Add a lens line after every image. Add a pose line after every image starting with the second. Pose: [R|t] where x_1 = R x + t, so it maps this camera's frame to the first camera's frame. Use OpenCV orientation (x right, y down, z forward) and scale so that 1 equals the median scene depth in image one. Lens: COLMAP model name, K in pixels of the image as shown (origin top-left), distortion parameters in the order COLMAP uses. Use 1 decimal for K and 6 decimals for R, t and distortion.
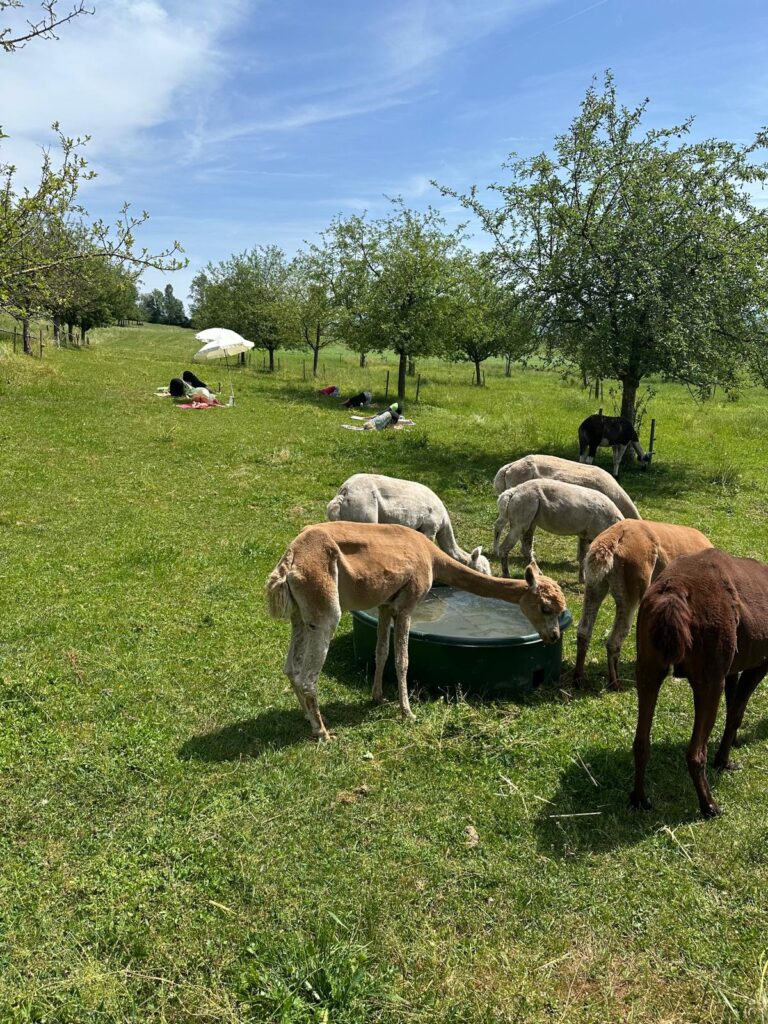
lens RADIAL K [[717.4, 0, 378.4], [0, 717.4, 508.3], [0, 0, 1]] dist [0.054257, -0.075851]
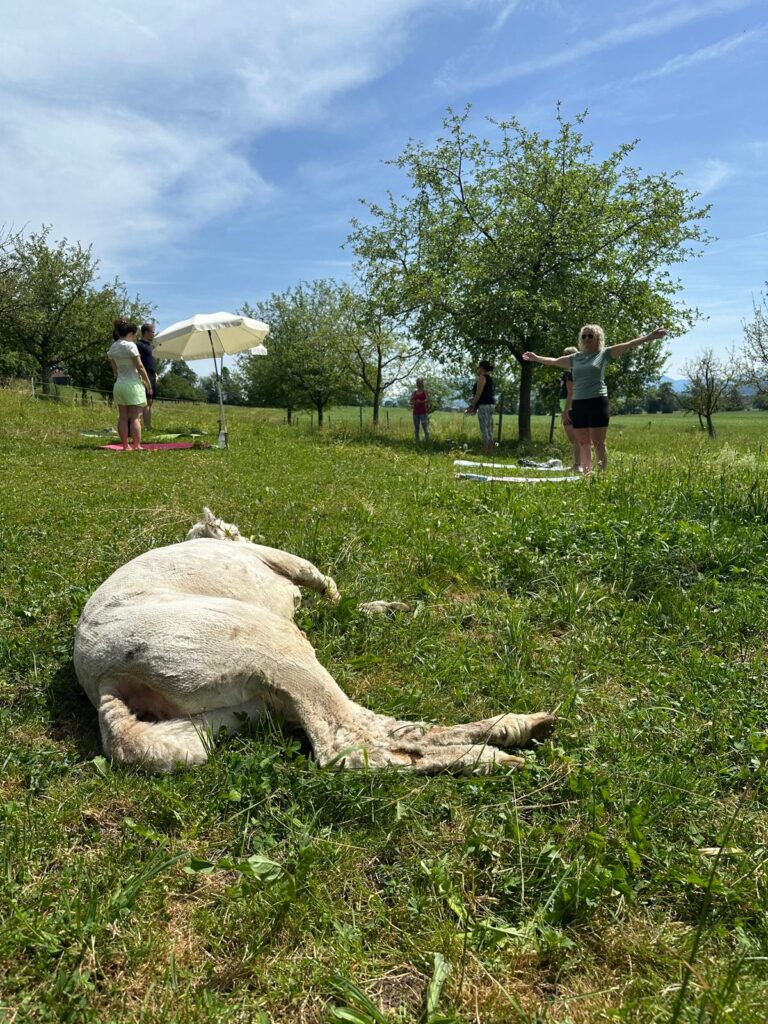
lens RADIAL K [[717.4, 0, 378.4], [0, 717.4, 508.3], [0, 0, 1]] dist [0.054257, -0.075851]
pose [[0.997014, -0.020156, -0.074541, -0.024260], [0.012360, 0.994541, -0.103616, -0.018234], [0.076222, 0.102385, 0.991820, 0.212195]]
